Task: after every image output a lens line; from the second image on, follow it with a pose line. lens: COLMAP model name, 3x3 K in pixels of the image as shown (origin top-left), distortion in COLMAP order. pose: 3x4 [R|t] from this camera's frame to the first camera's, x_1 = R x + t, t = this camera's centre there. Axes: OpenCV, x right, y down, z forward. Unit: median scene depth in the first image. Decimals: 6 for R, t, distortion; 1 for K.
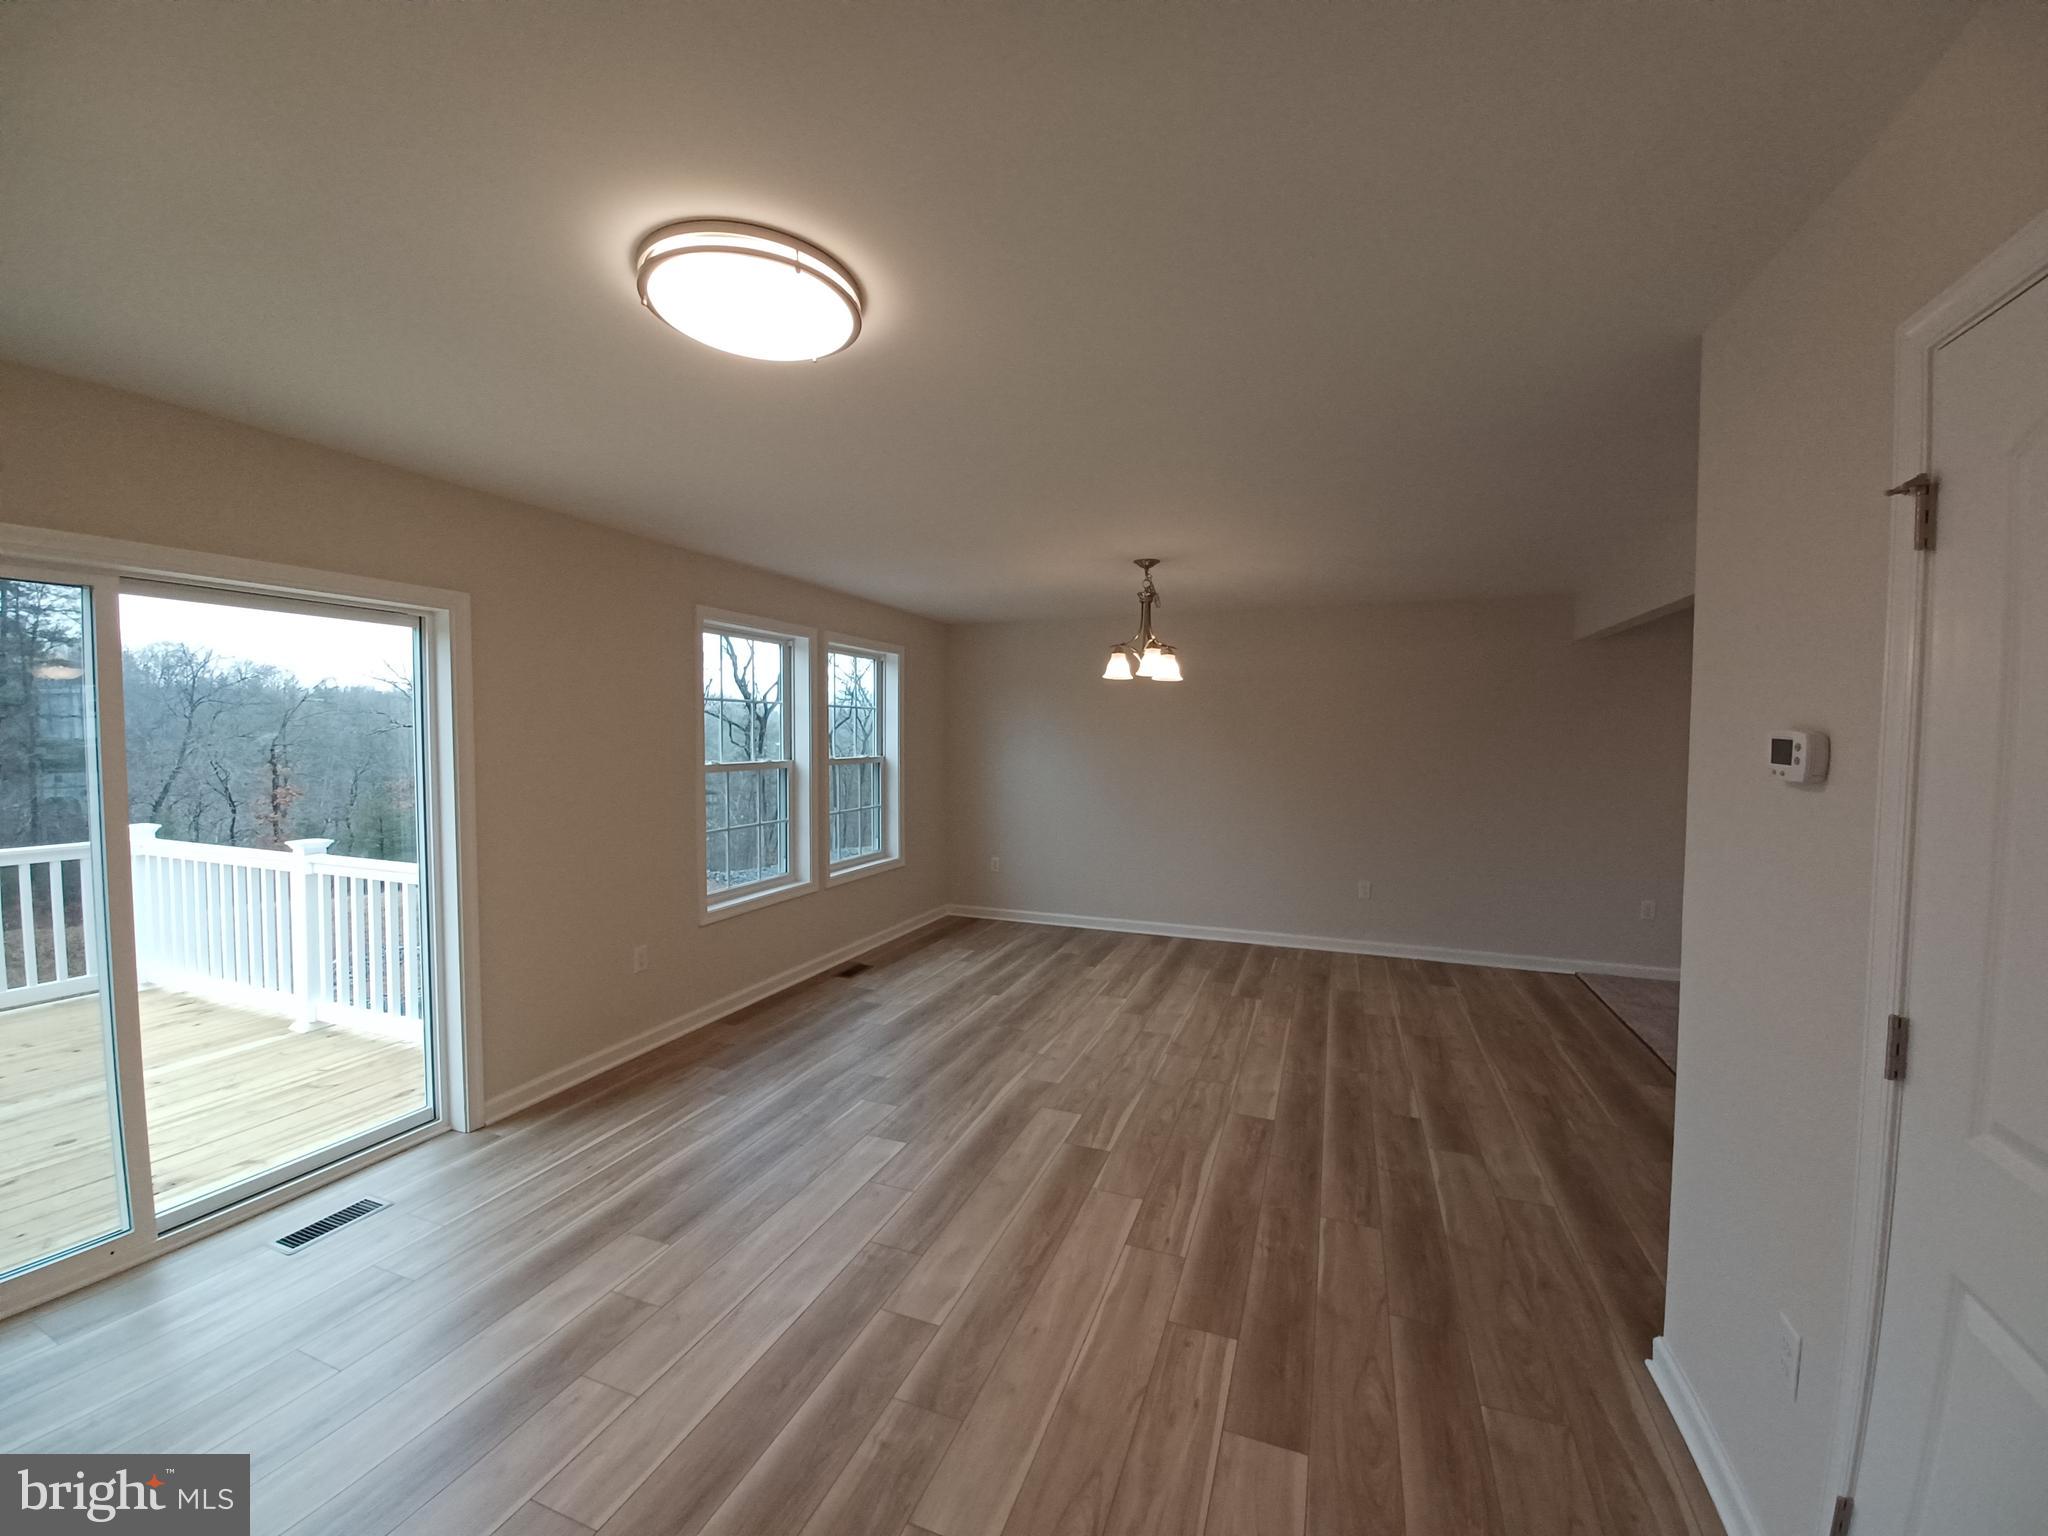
lens RADIAL K [[827.6, 0, 1082.5], [0, 827.6, 765.1], [0, 0, 1]] dist [0.000130, -0.010470]
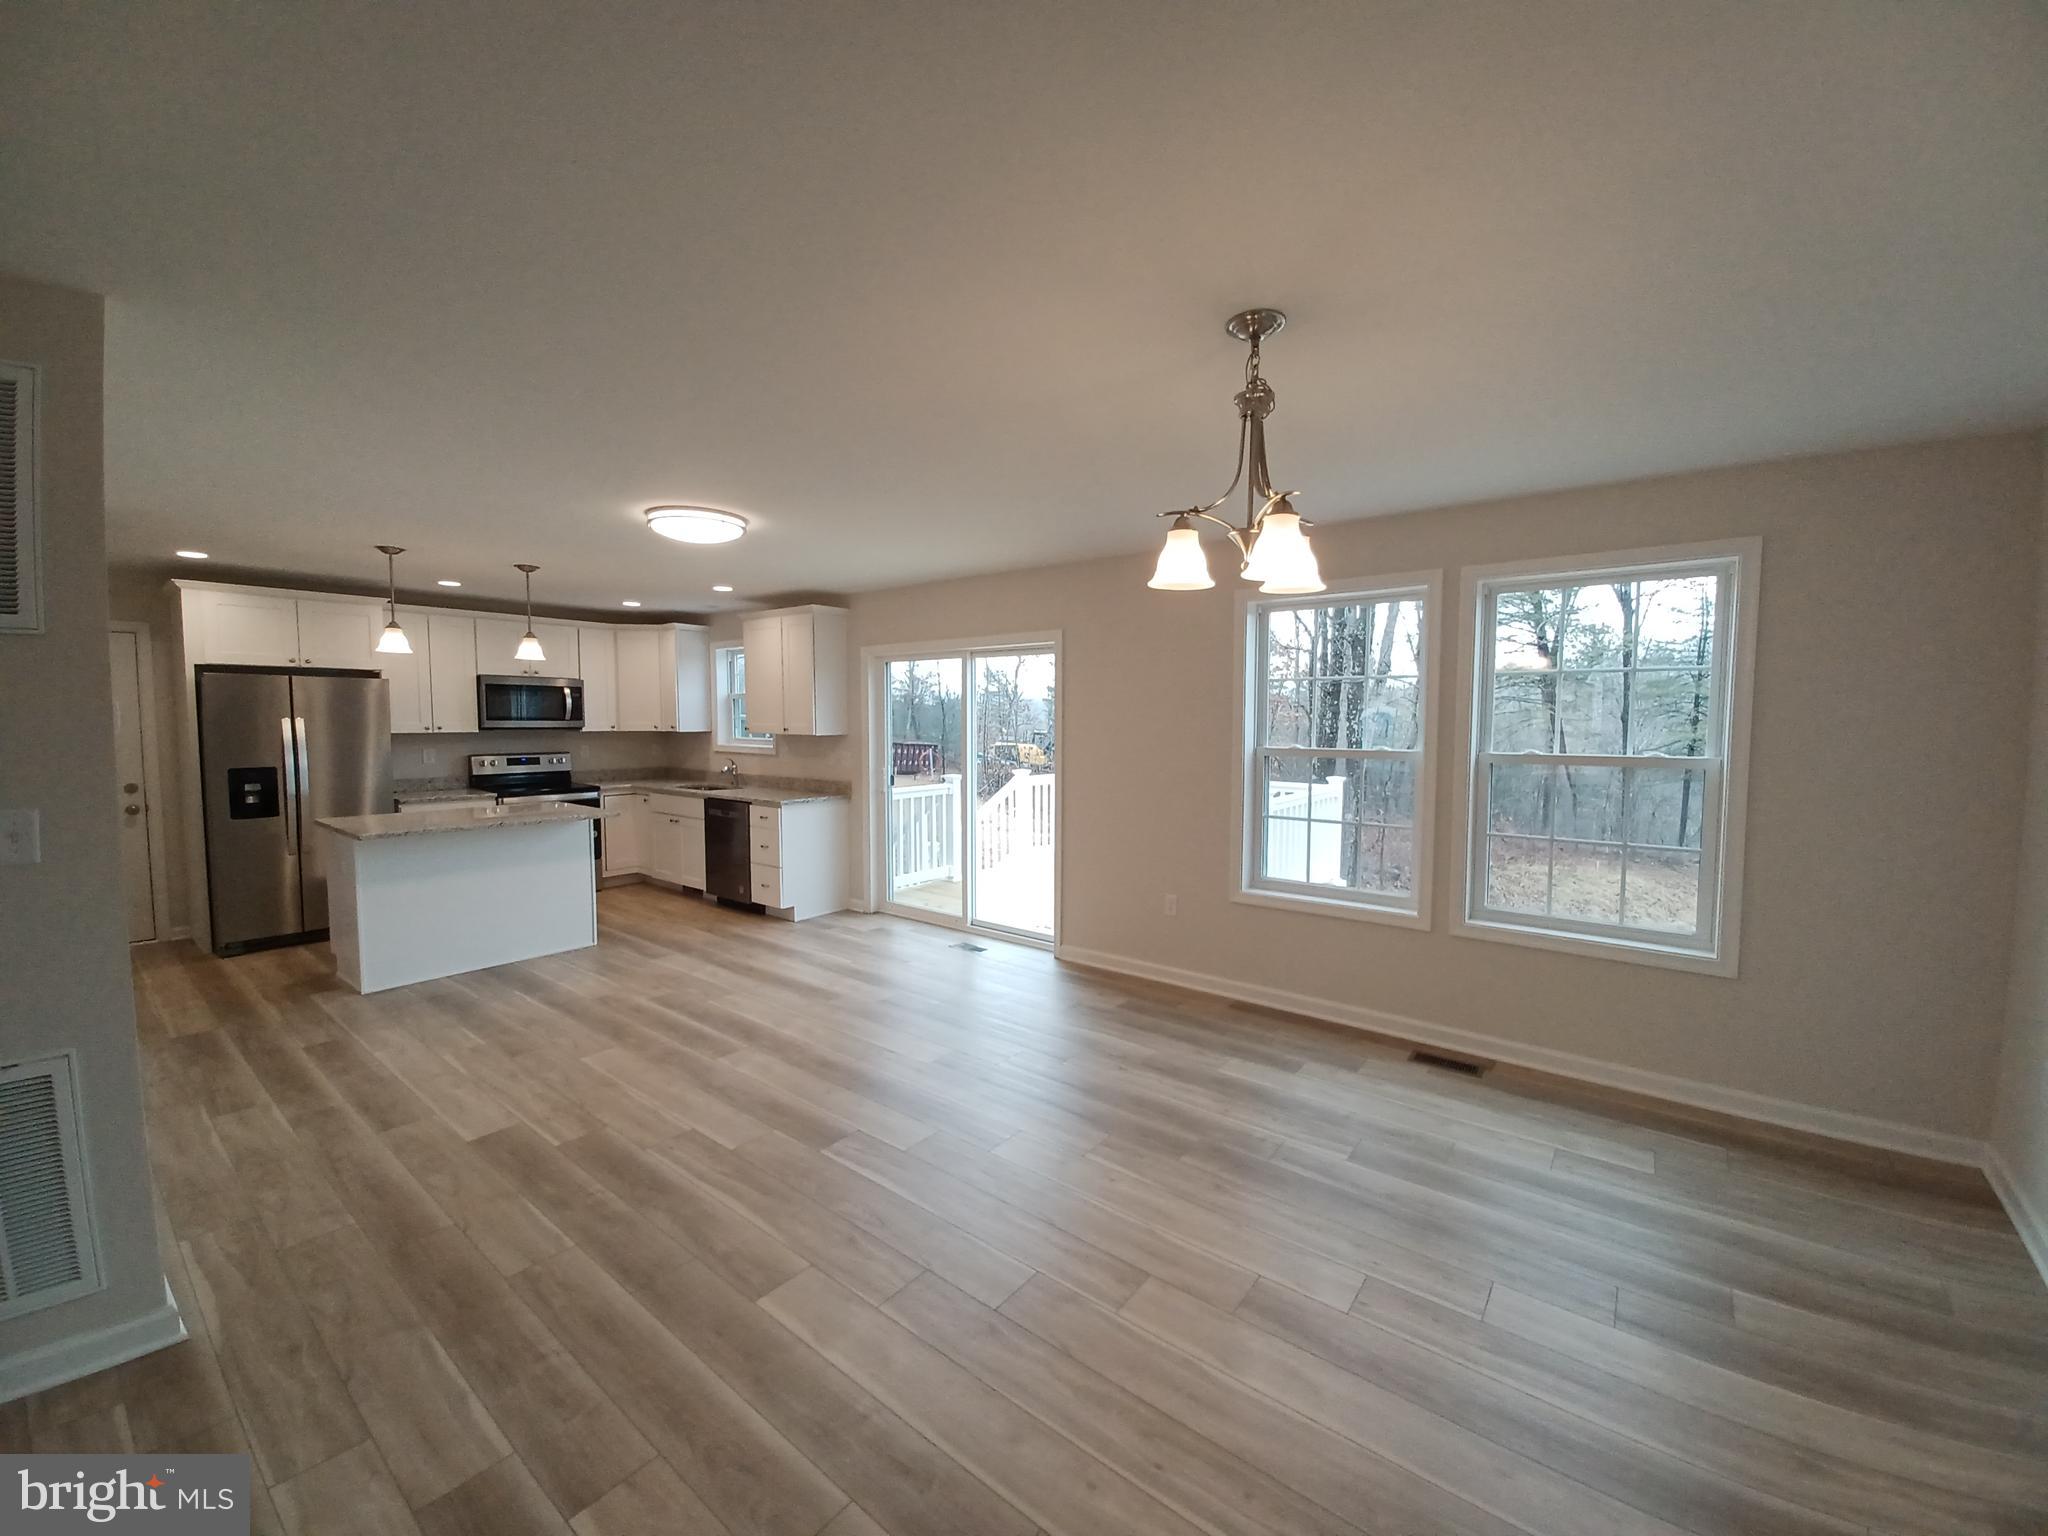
lens RADIAL K [[827.6, 0, 1082.5], [0, 827.6, 765.1], [0, 0, 1]] dist [0.000130, -0.010470]
pose [[-0.337085, 0.045697, -0.940364, 0.892276], [-0.044514, 0.996931, 0.064402, -0.069403], [0.940421, 0.063568, -0.334017, 1.717739]]
